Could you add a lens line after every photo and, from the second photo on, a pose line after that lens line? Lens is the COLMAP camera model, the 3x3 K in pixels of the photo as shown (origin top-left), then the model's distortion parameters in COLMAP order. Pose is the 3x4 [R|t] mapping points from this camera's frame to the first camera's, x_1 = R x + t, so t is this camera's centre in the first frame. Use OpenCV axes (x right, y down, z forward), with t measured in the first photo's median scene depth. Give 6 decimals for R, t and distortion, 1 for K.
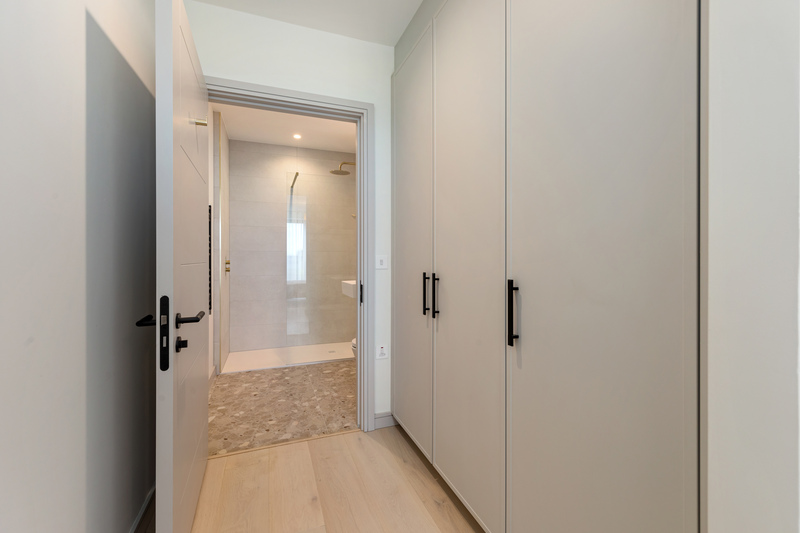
lens RADIAL K [[344.4, 0, 400.8], [0, 344.4, 259.8], [0, 0, 1]] dist [0.000035, 0.000252]
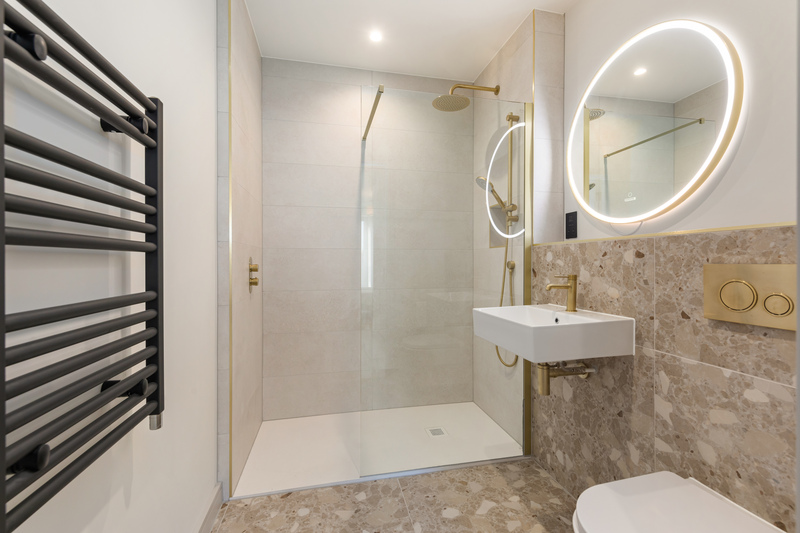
lens RADIAL K [[342.0, 0, 400.3], [0, 342.0, 262.6], [0, 0, 1]] dist [0.002476, 0.000107]
pose [[0.988313, 0.000853, -0.152437, -0.196227], [-0.000222, 0.999991, 0.004156, -0.003901], [0.152439, -0.004073, 0.988304, 0.512346]]
